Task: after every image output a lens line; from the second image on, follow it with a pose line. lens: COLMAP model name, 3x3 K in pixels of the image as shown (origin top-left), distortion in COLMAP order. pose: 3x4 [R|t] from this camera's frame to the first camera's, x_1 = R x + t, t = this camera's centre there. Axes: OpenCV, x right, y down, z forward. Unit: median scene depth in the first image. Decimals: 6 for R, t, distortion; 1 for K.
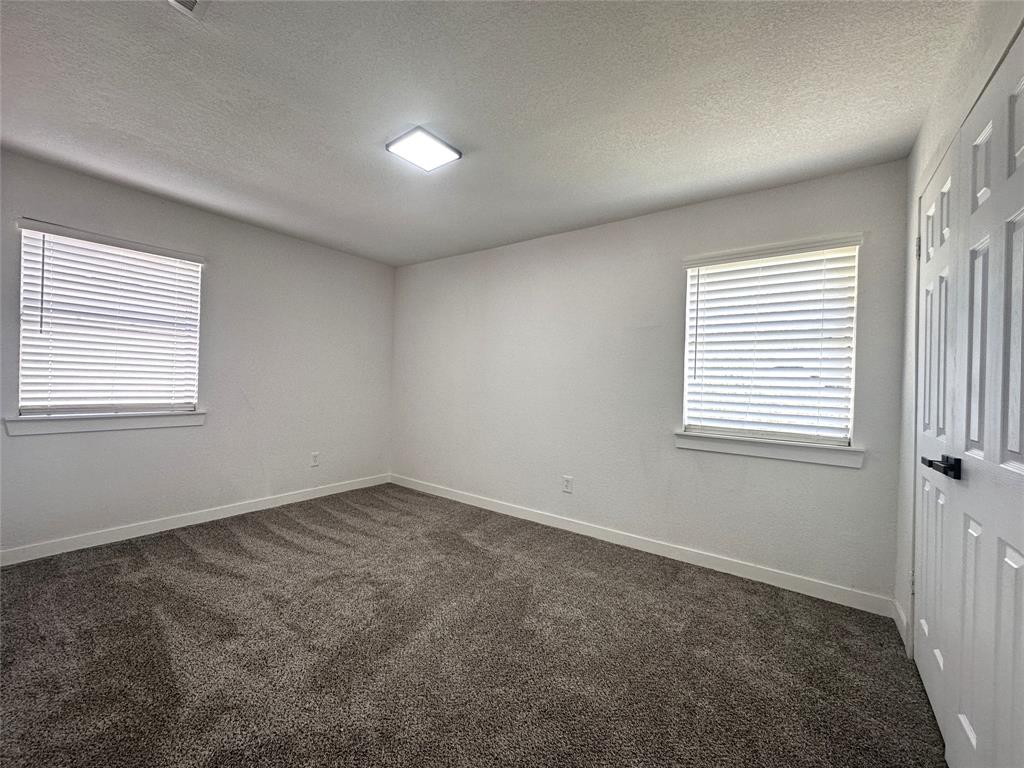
lens RADIAL K [[402.9, 0, 520.0], [0, 402.9, 383.5], [0, 0, 1]] dist [-0.001397, 0.000698]
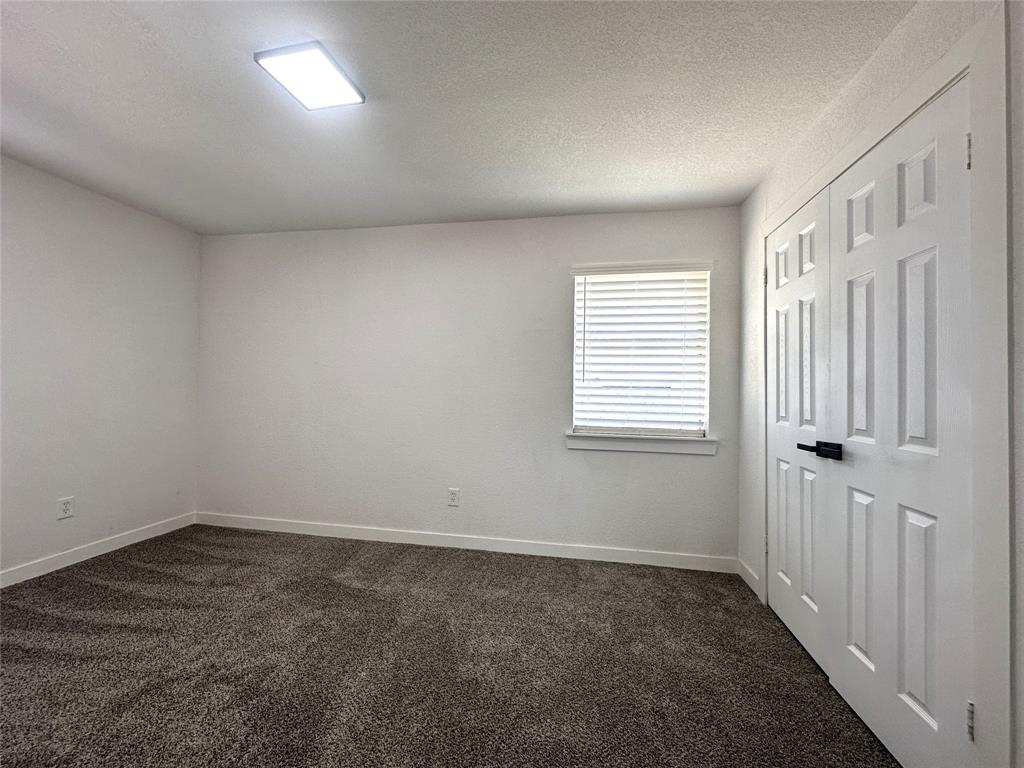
lens RADIAL K [[402.9, 0, 520.0], [0, 402.9, 383.5], [0, 0, 1]] dist [-0.001397, 0.000698]
pose [[0.904579, -0.008260, 0.426226, -0.168254], [0.011006, 0.999932, -0.003979, -0.004406], [-0.426164, 0.008291, 0.904608, 0.129569]]
